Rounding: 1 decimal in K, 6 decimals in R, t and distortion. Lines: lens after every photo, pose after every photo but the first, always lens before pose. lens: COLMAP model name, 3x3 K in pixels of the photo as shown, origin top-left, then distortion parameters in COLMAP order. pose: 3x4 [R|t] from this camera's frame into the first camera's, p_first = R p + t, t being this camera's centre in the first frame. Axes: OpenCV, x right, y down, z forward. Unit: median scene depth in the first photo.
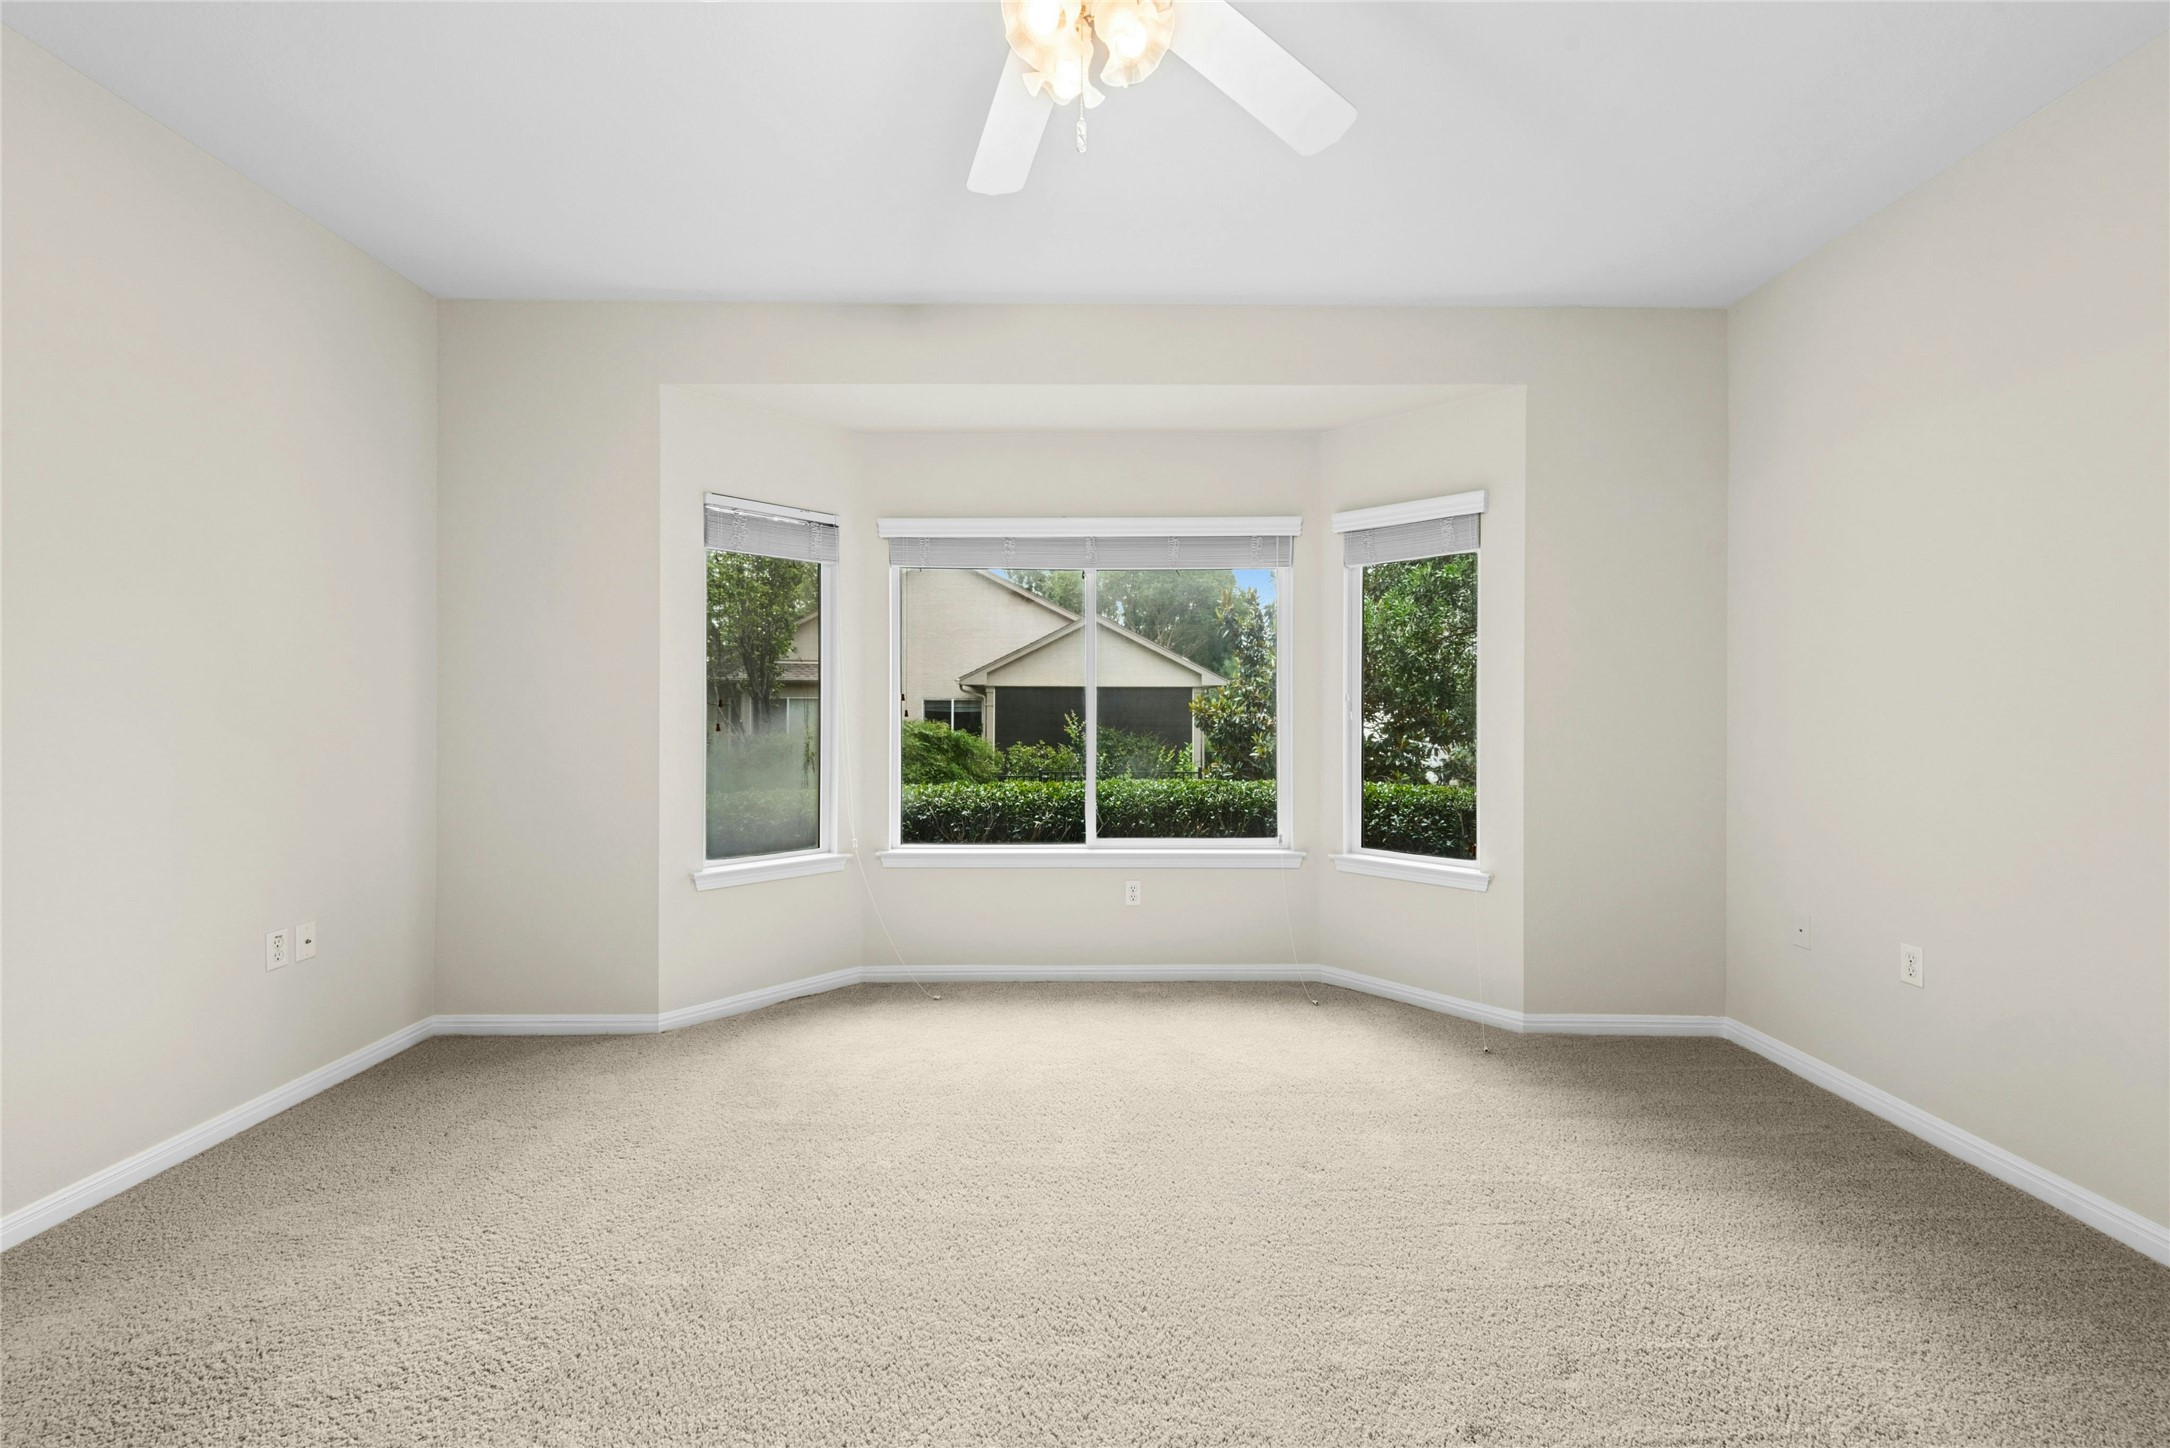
lens RADIAL K [[901.8, 0, 1087.7], [0, 901.8, 714.2], [0, 0, 1]] dist [0.011256, -0.000314]
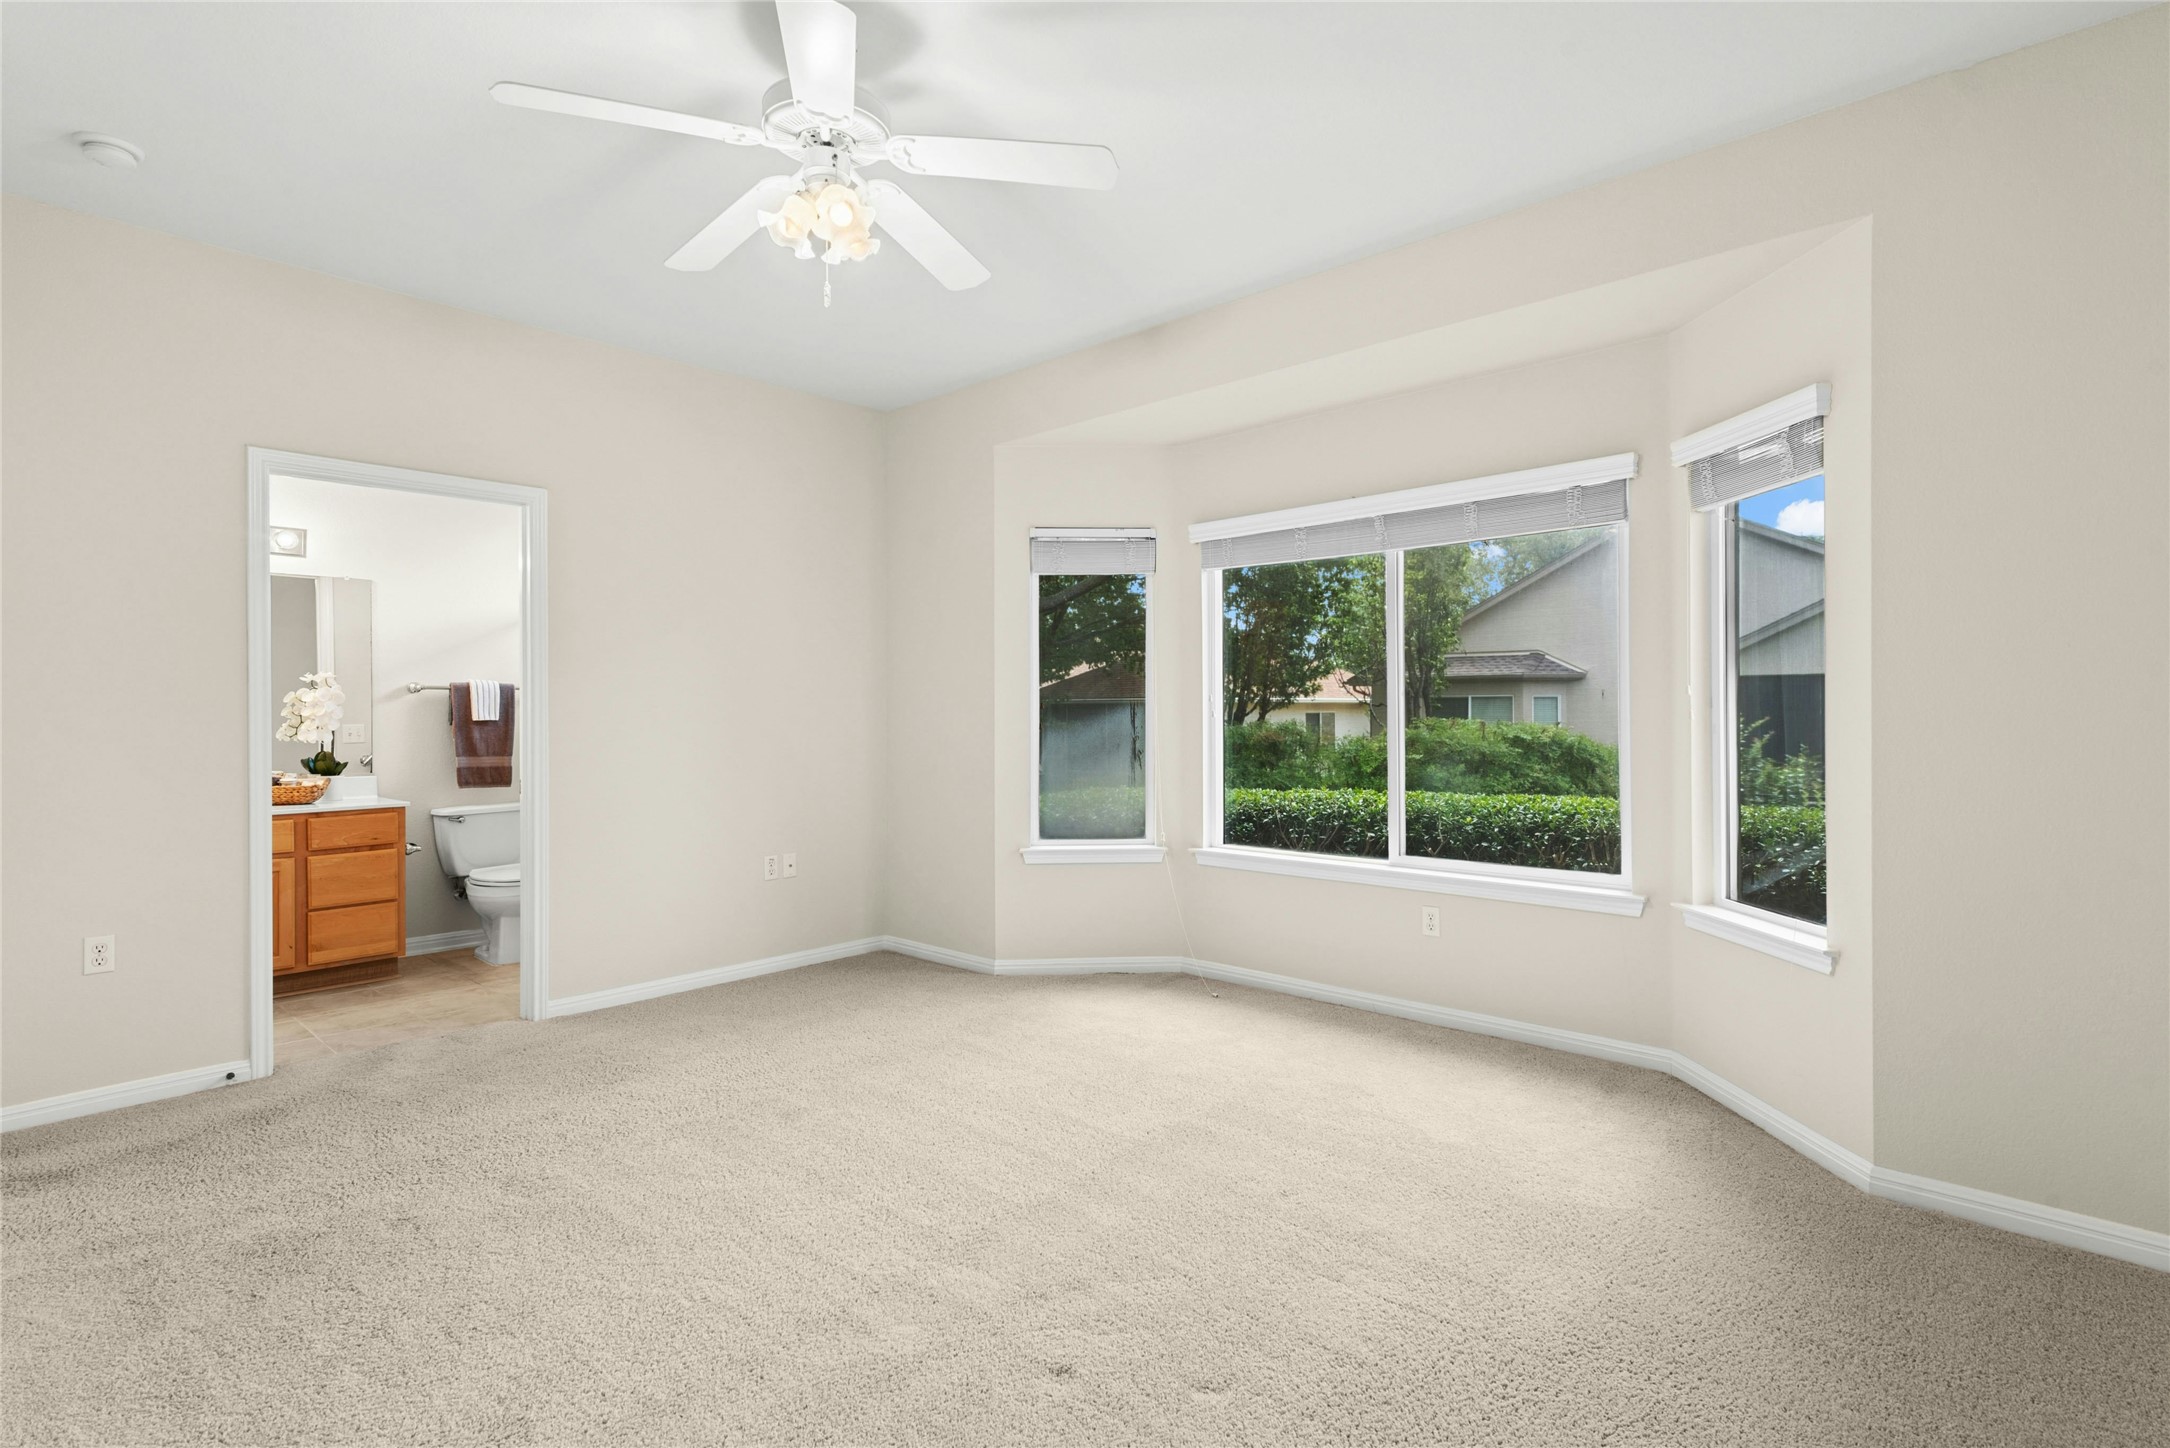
lens RADIAL K [[1063.8, 0, 1085.8], [0, 1063.8, 718.3], [0, 0, 1]] dist [0.006181, -0.000372]
pose [[0.728282, -0.000201, -0.685278, 0.518000], [0.002355, 0.999995, 0.002210, 0.000799], [0.685274, -0.003223, 0.728278, 0.032486]]
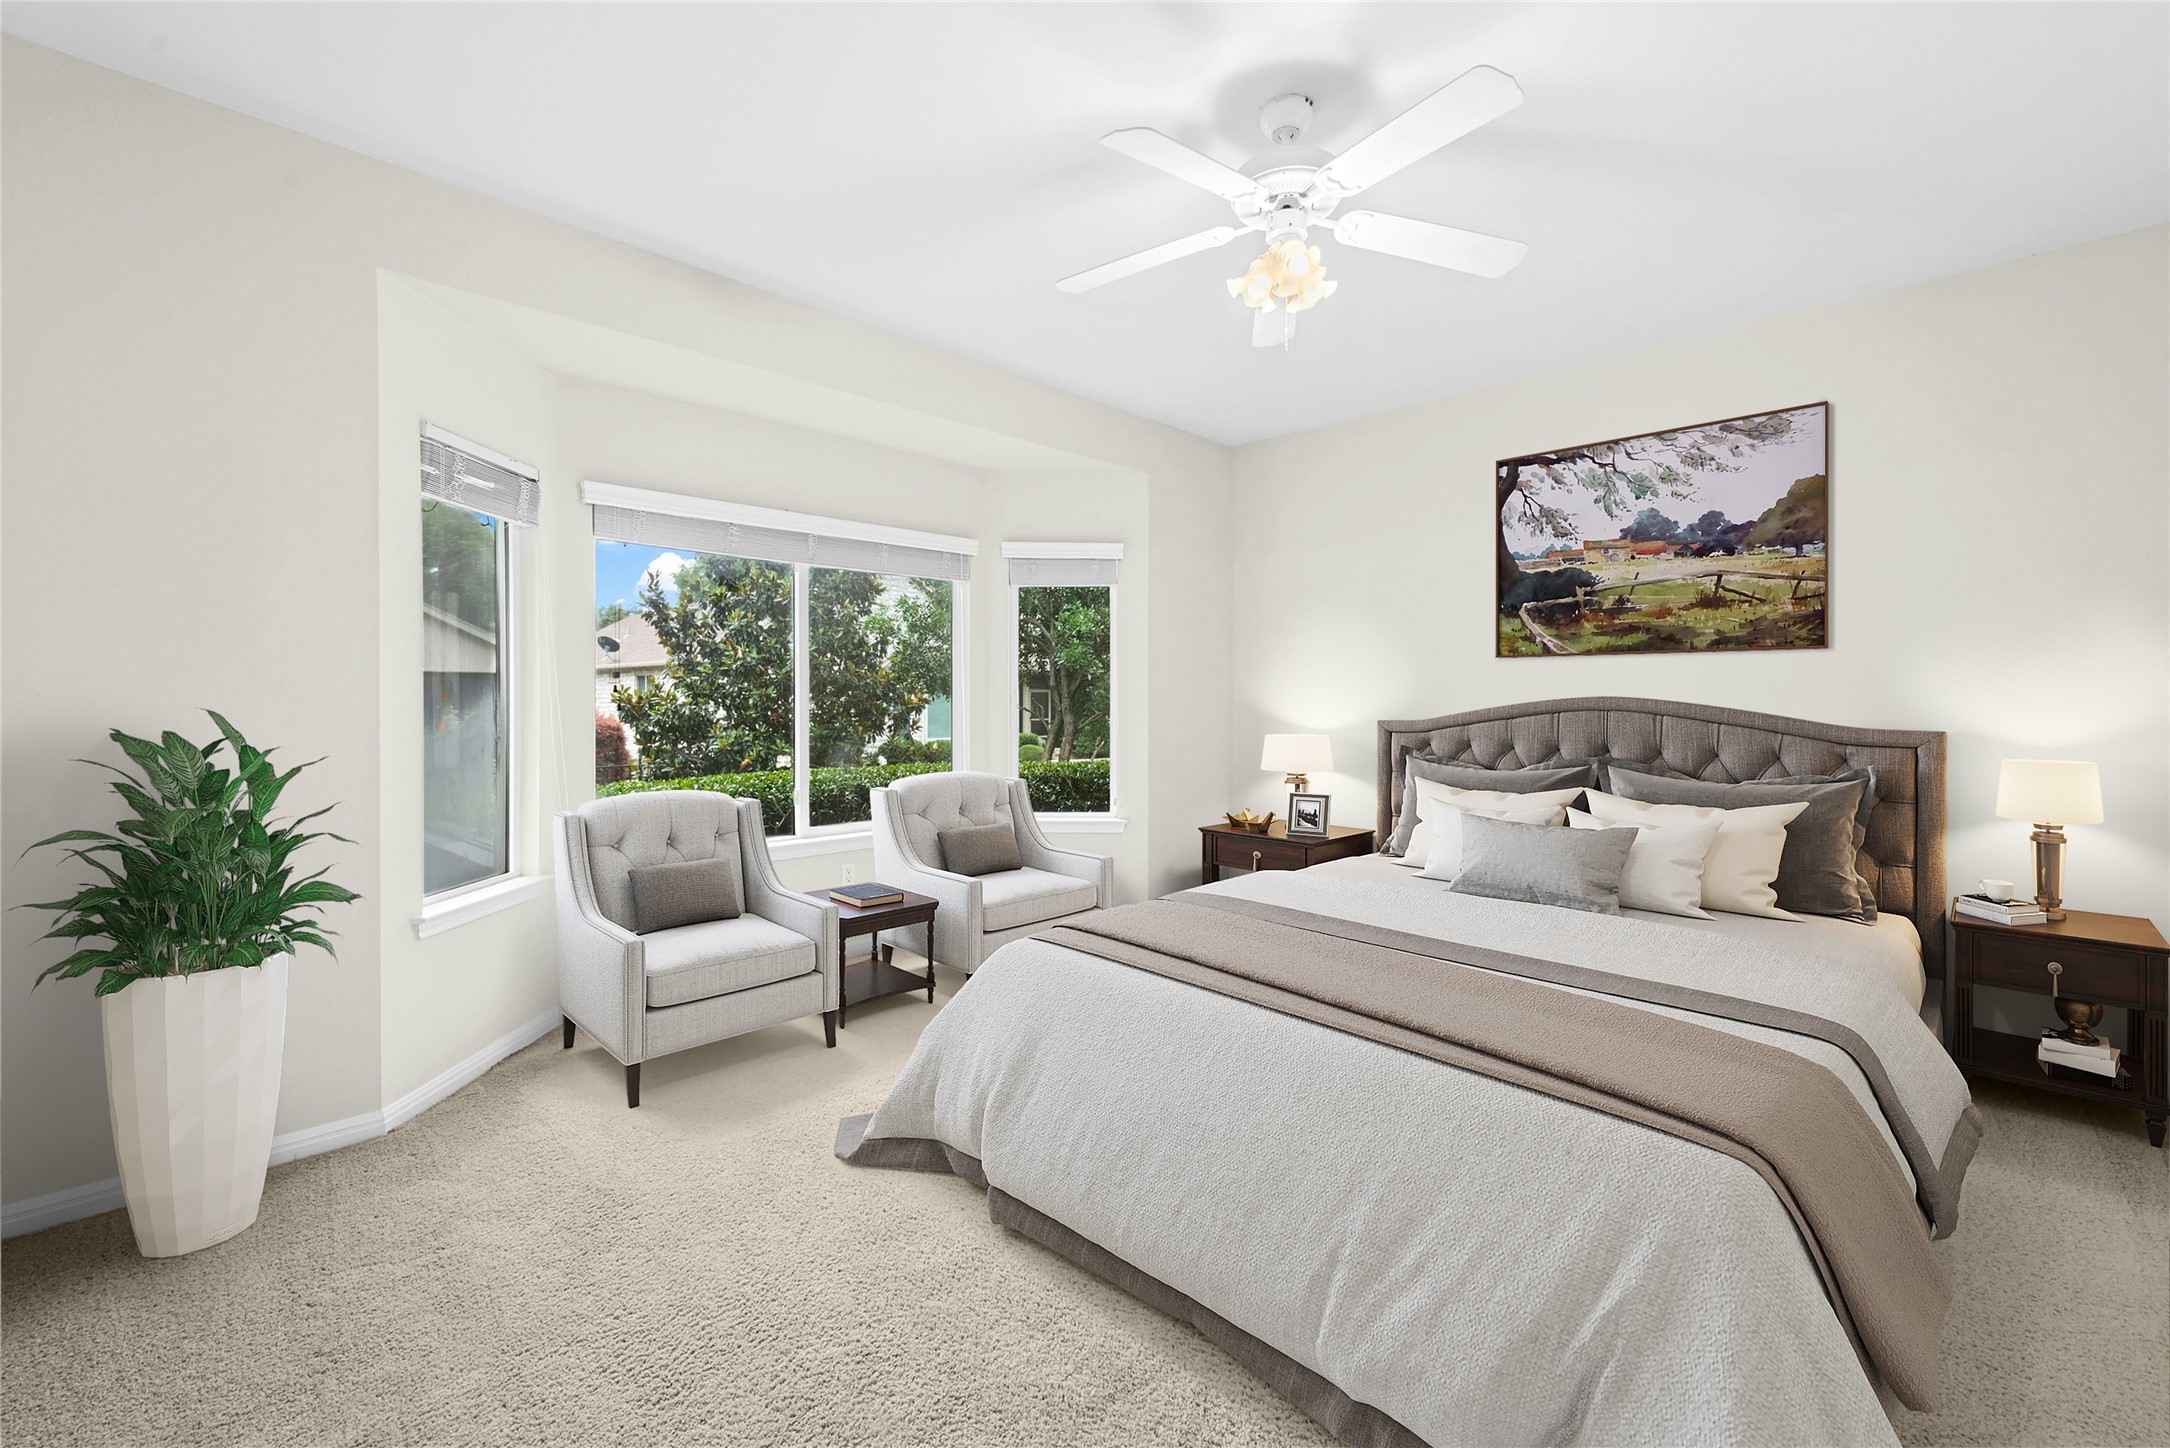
lens RADIAL K [[916.5, 0, 1081.7], [0, 916.5, 700.8], [0, 0, 1]] dist [0.002378, 0.000240]
pose [[0.710294, -0.002099, 0.703902, -0.515047], [0.002613, 0.999997, 0.000345, -0.005483], [-0.703900, 0.001594, 0.710297, 0.042242]]
